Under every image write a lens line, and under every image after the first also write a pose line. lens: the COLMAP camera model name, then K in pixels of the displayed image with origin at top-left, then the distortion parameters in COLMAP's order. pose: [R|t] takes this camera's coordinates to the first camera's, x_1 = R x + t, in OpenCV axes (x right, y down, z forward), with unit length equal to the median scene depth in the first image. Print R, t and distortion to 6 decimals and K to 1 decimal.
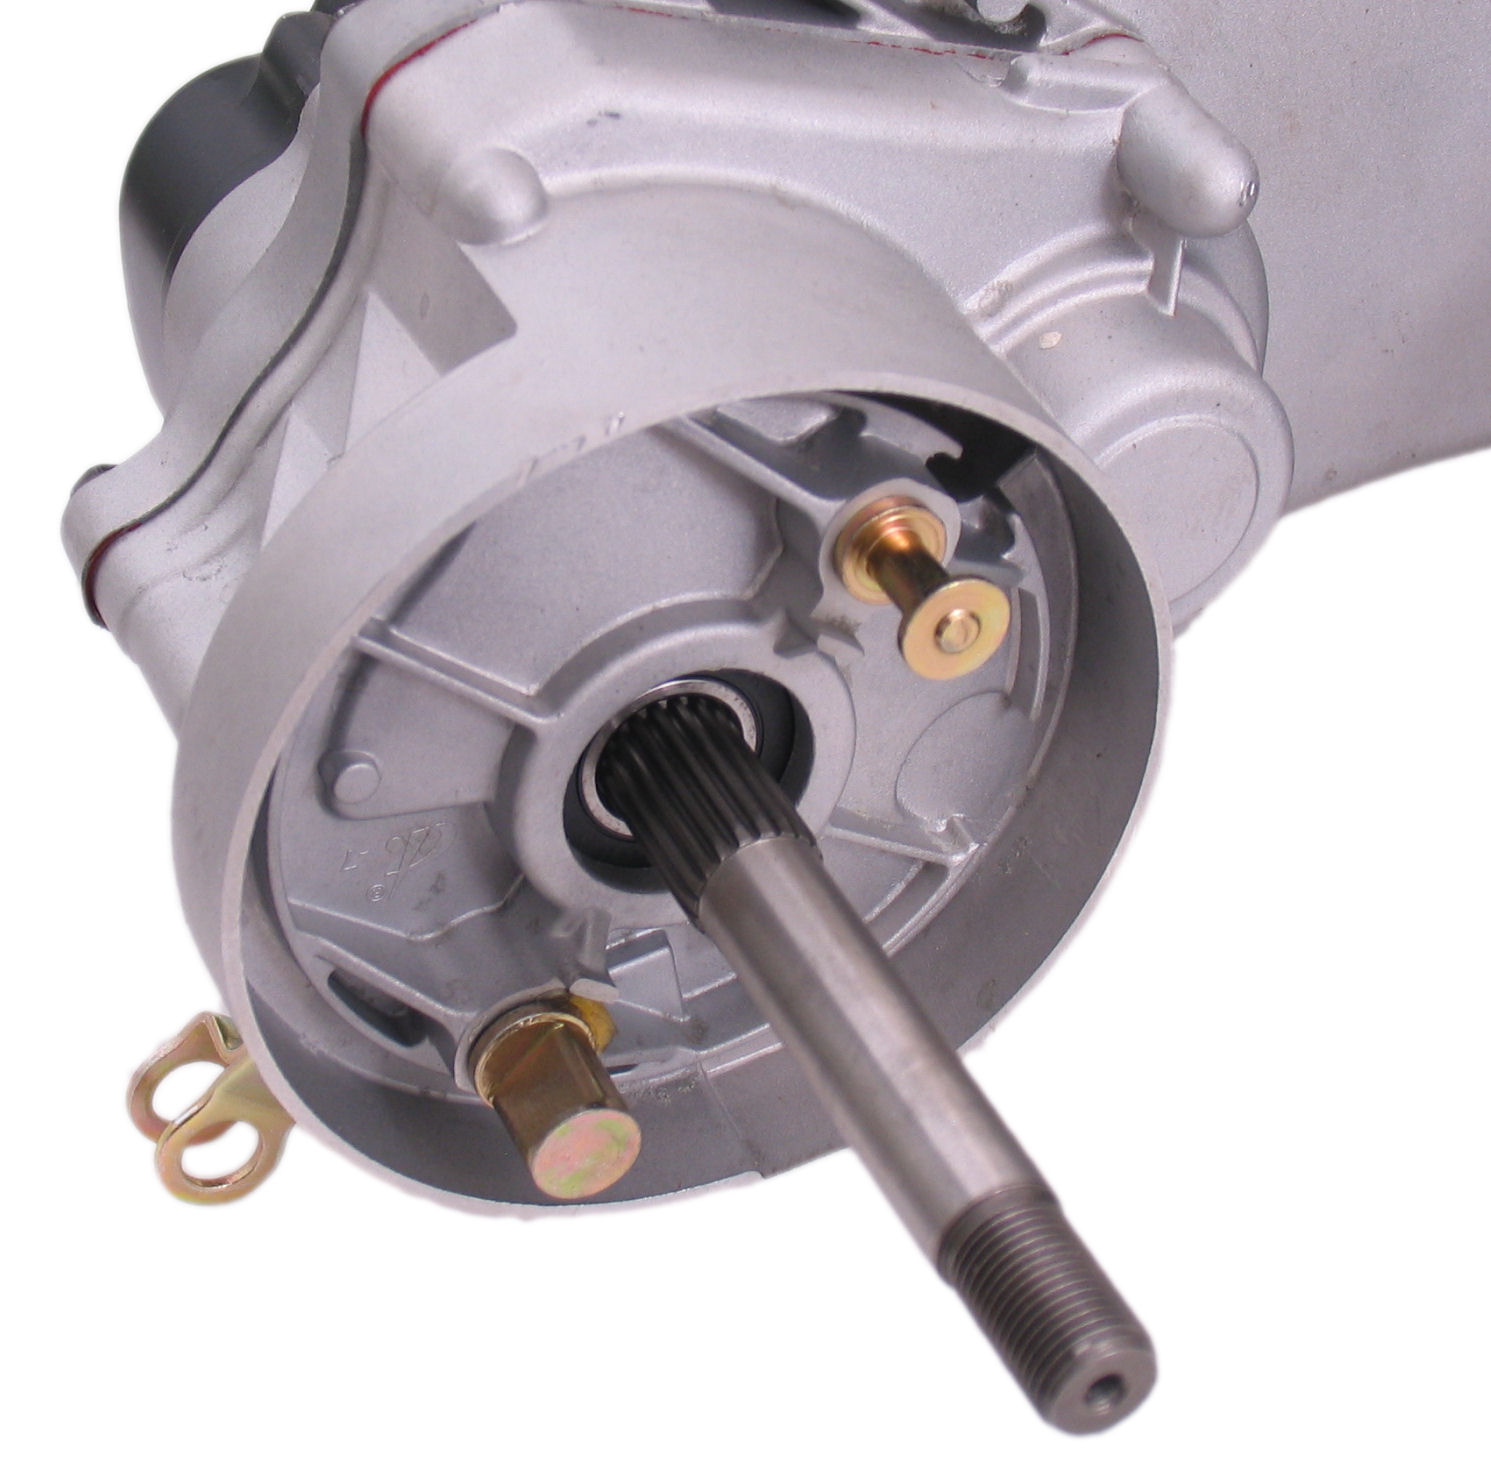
lens RADIAL K [[3723.4, 0, 746.8], [0, 3723.4, 729.5], [0, 0, 1]] dist [-0.134135, 0.000000]
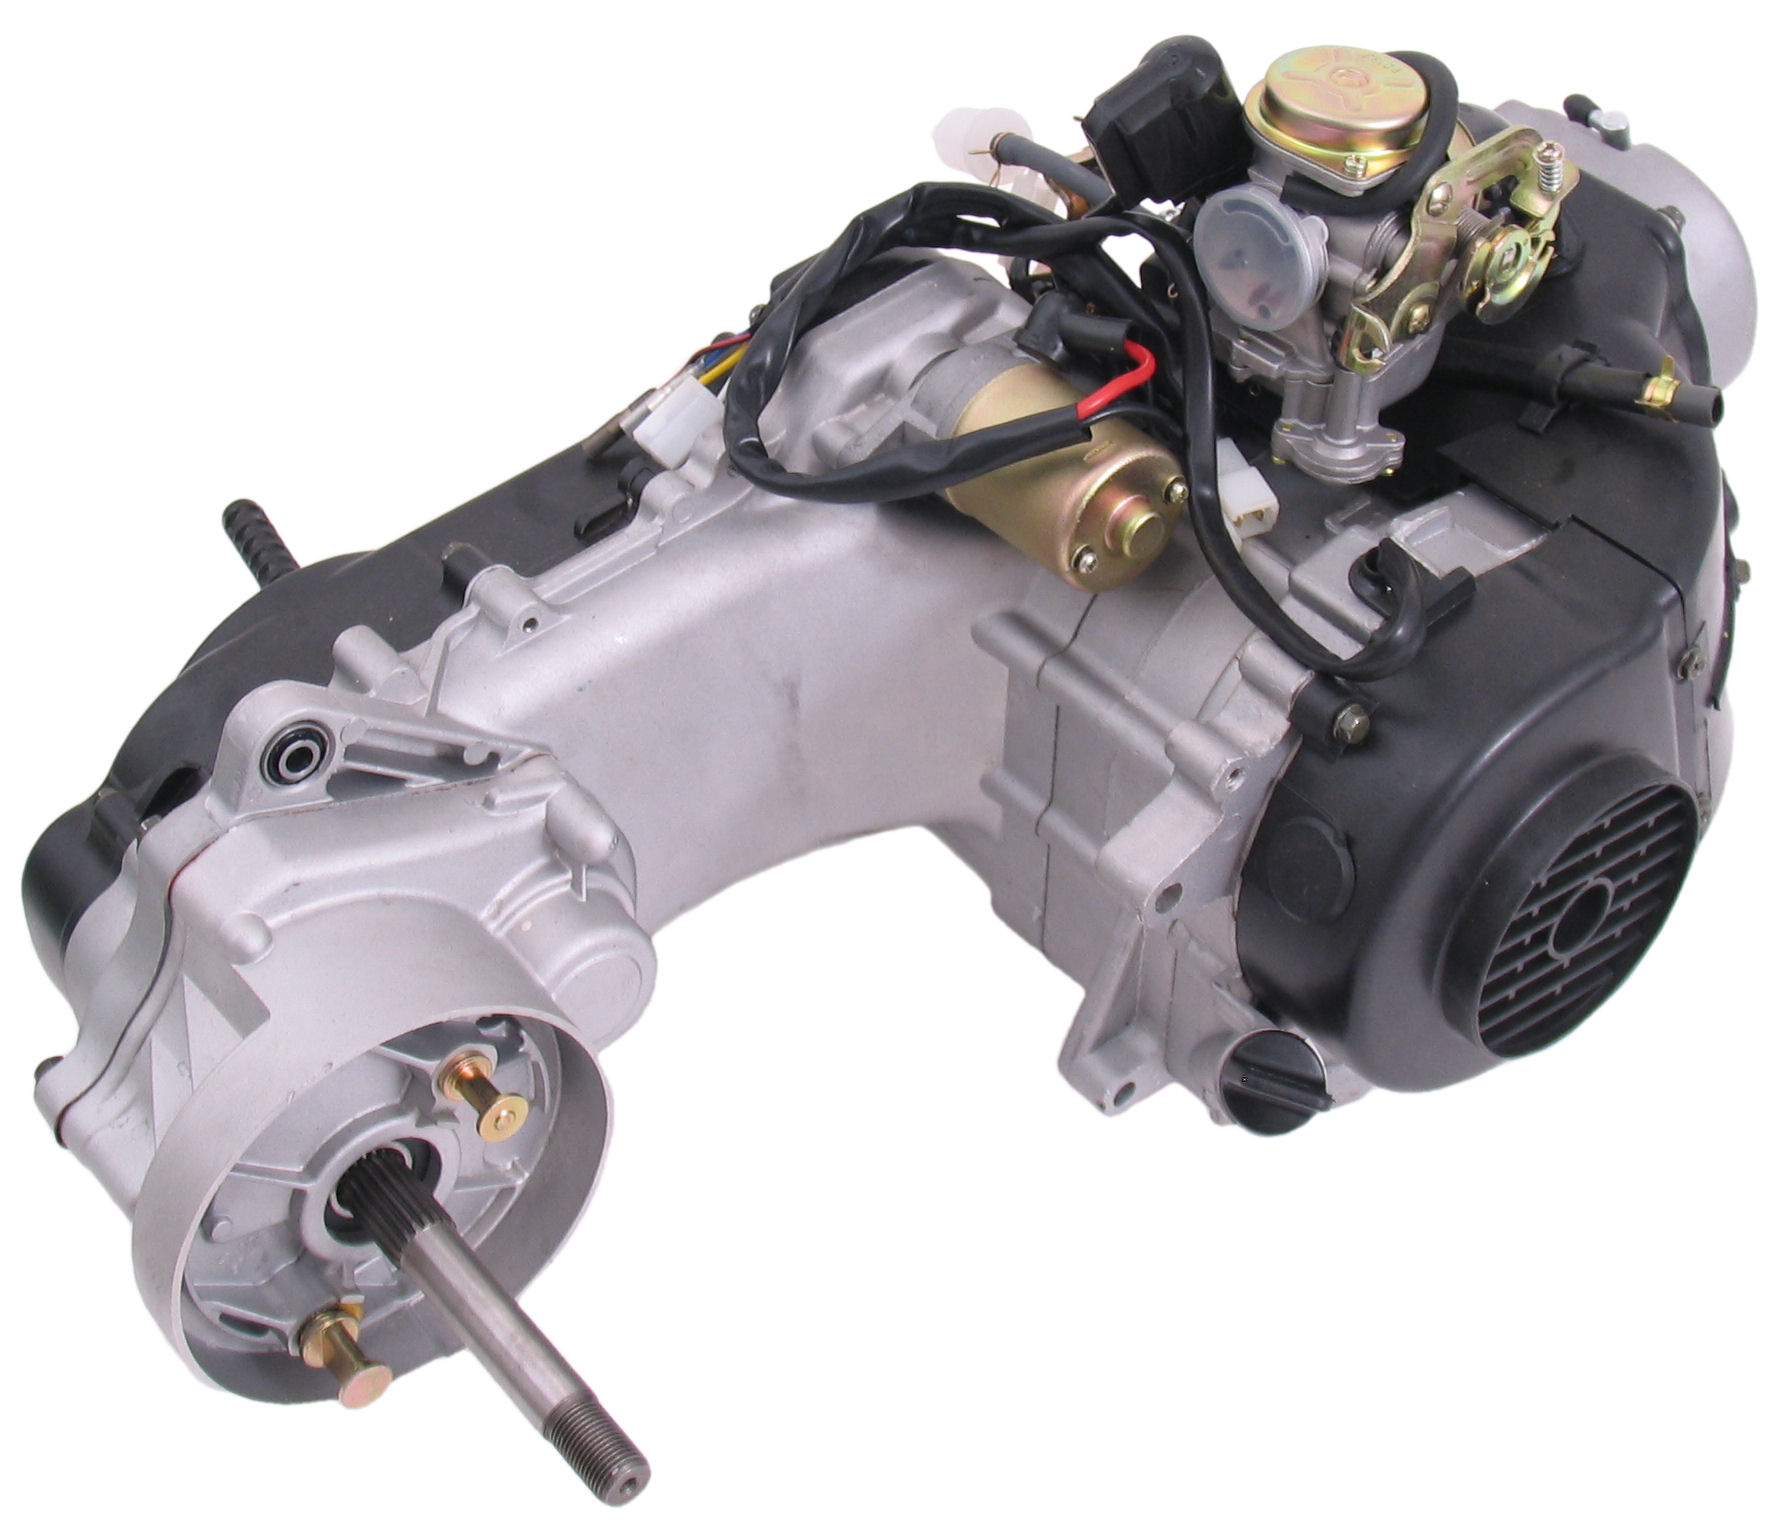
lens RADIAL K [[2649.2, 0, 878.1], [0, 2649.2, 758.3], [0, 0, 1]] dist [-0.124242, 0.000000]
pose [[0.968415, -0.149641, 0.199450, -0.004800], [0.146099, 0.988738, 0.032449, -0.225690], [-0.202059, -0.002285, 0.979371, -0.449212]]
